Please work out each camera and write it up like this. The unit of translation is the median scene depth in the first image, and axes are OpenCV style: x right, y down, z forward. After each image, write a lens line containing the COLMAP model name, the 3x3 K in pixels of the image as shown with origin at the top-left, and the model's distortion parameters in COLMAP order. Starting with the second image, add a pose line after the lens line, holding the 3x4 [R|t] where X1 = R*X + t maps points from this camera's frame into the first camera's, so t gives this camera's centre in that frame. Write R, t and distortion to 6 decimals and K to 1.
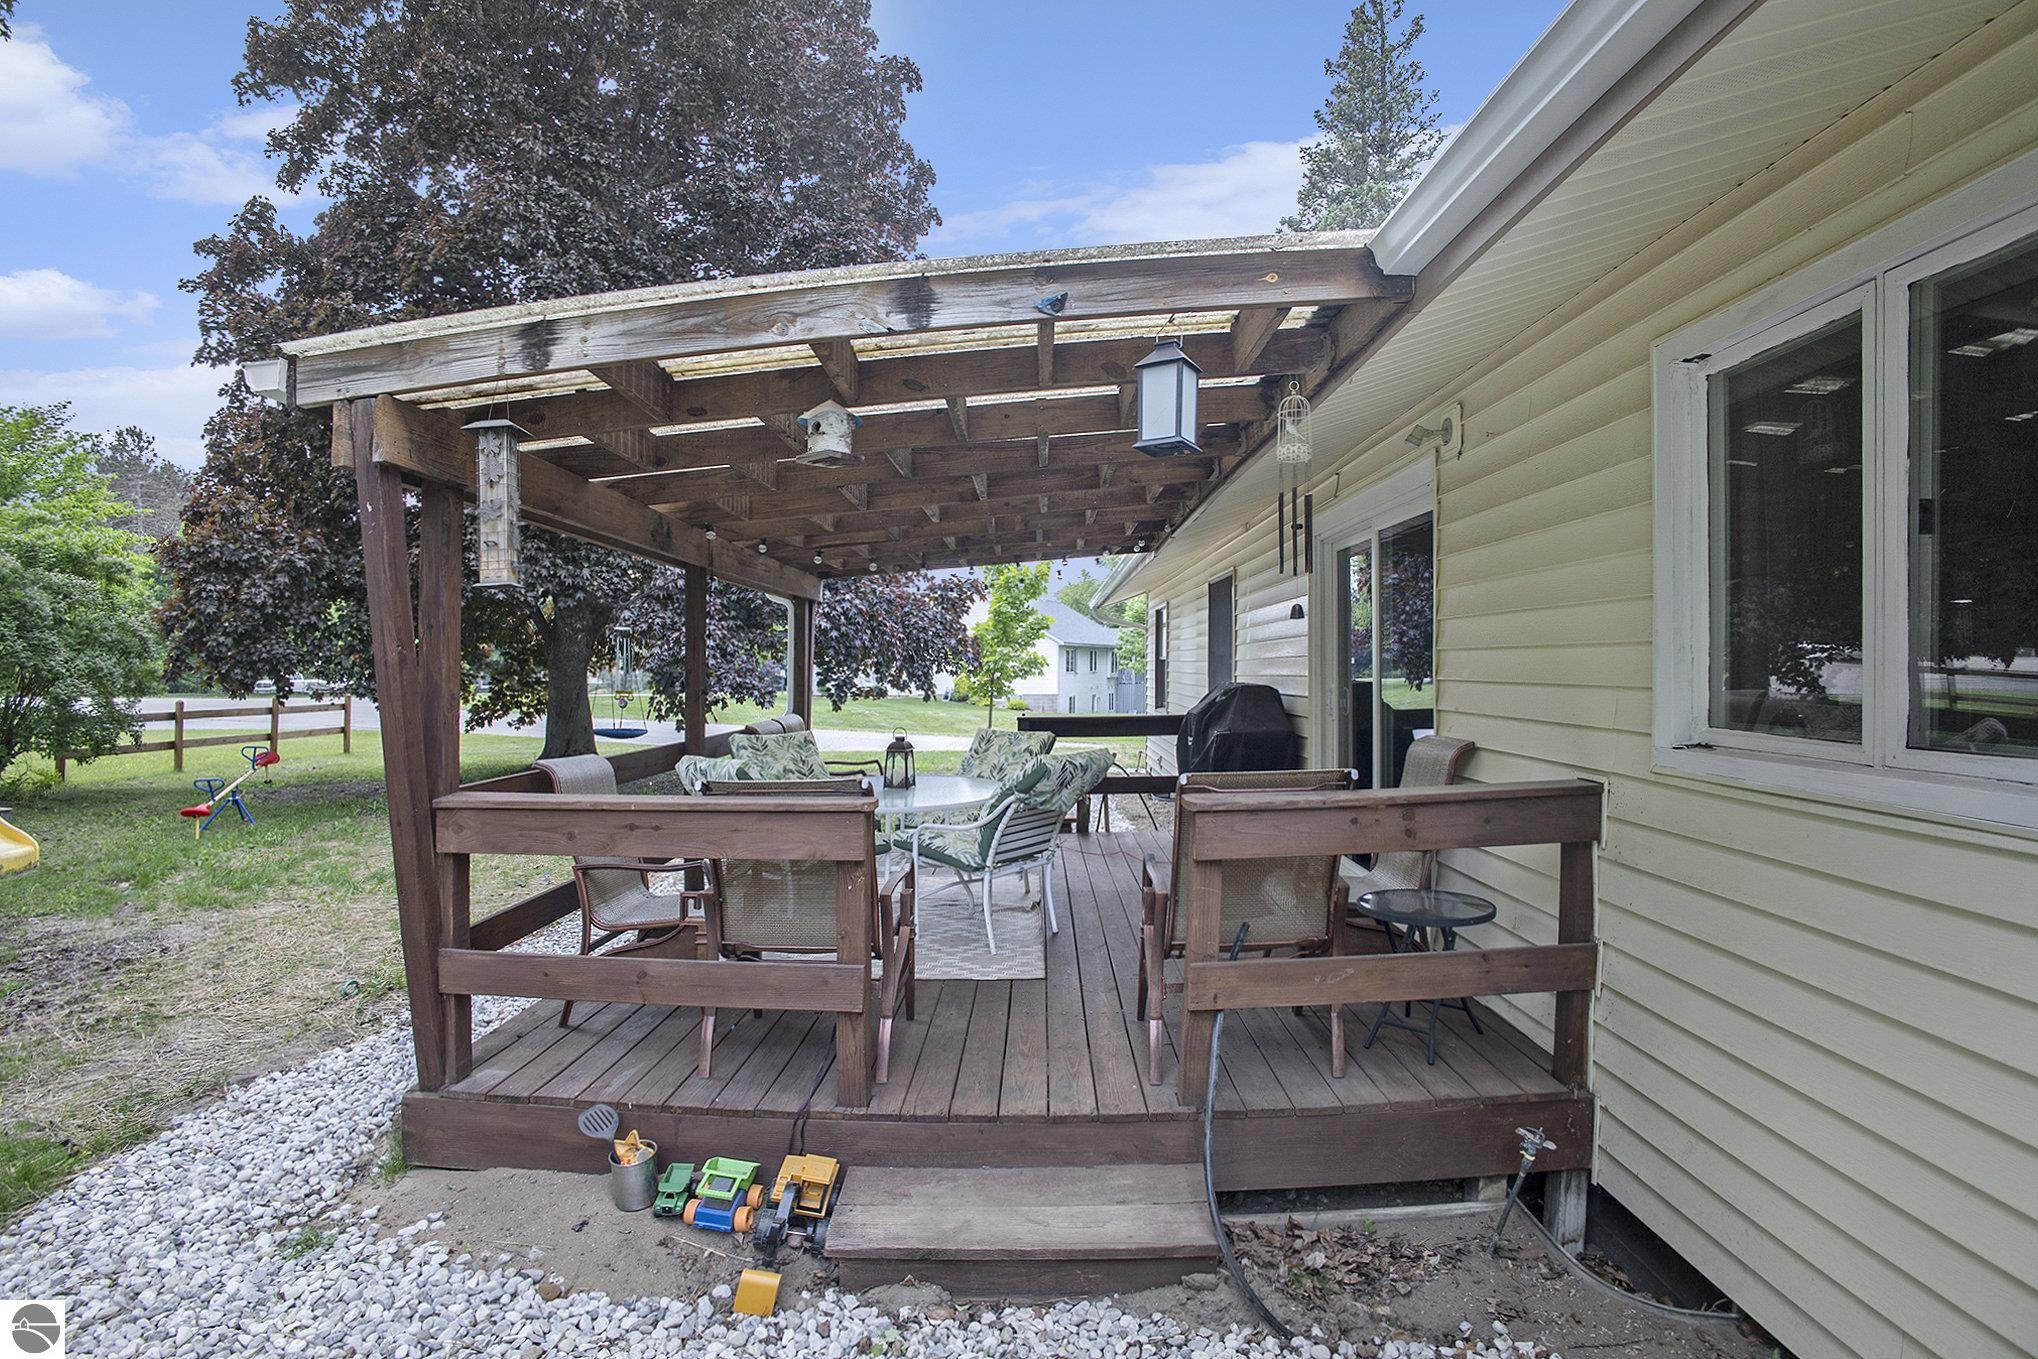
lens RADIAL K [[928.4, 0, 1011.4], [0, 928.4, 666.6], [0, 0, 1]] dist [-0.126090, 0.028643]
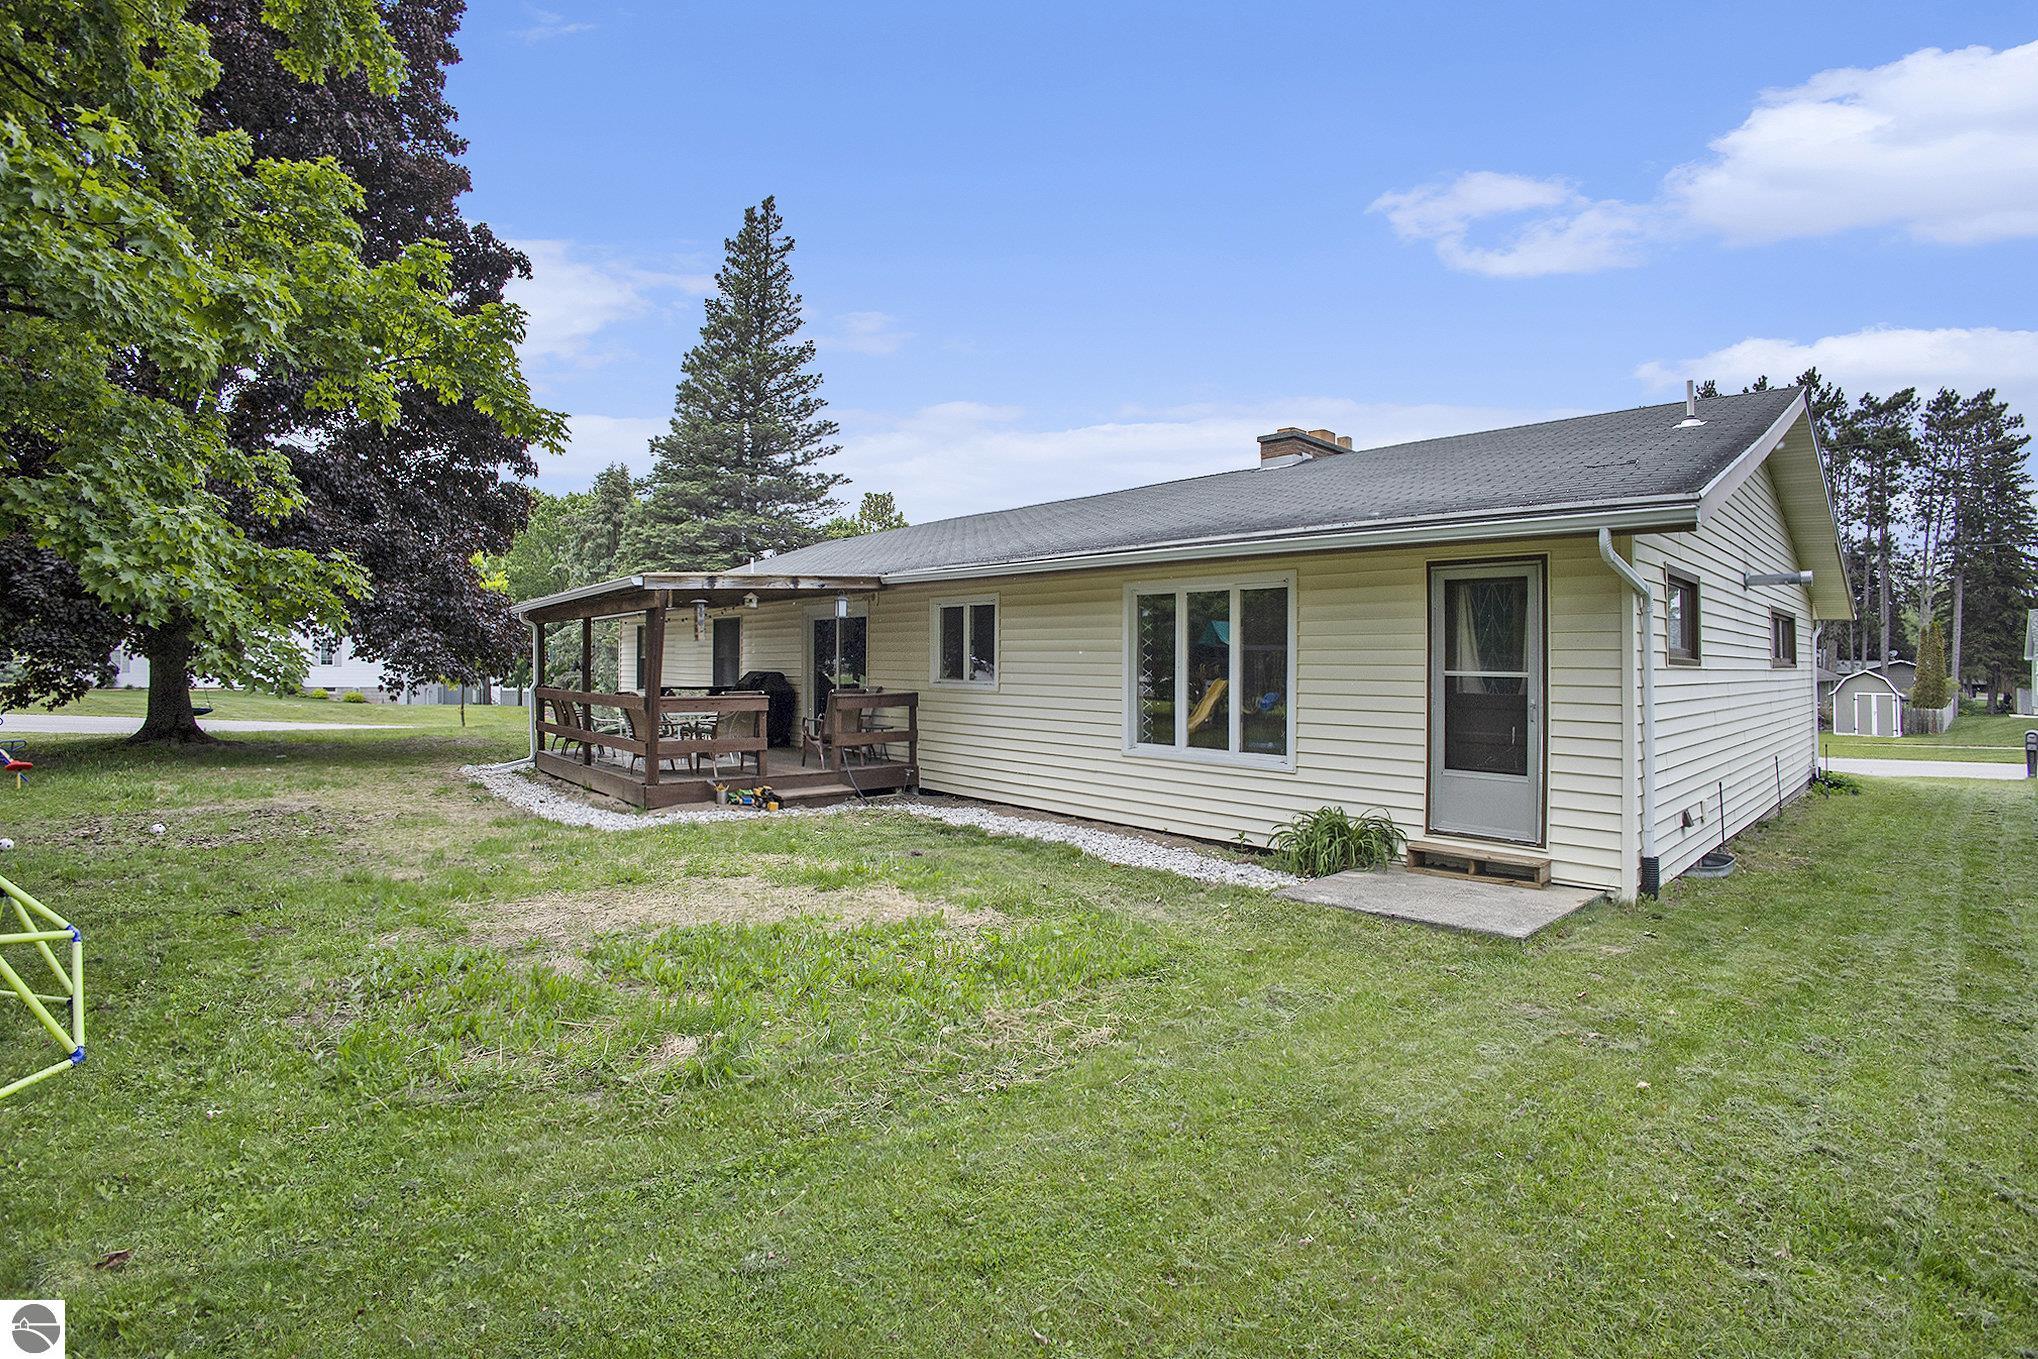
lens RADIAL K [[928.4, 0, 1011.4], [0, 928.4, 666.6], [0, 0, 1]] dist [-0.126090, 0.028643]
pose [[0.710994, 0.014263, 0.703053, -2.119952], [-0.017677, 0.999841, -0.002408, 0.003403], [-0.702976, -0.010716, 0.711133, -2.461646]]
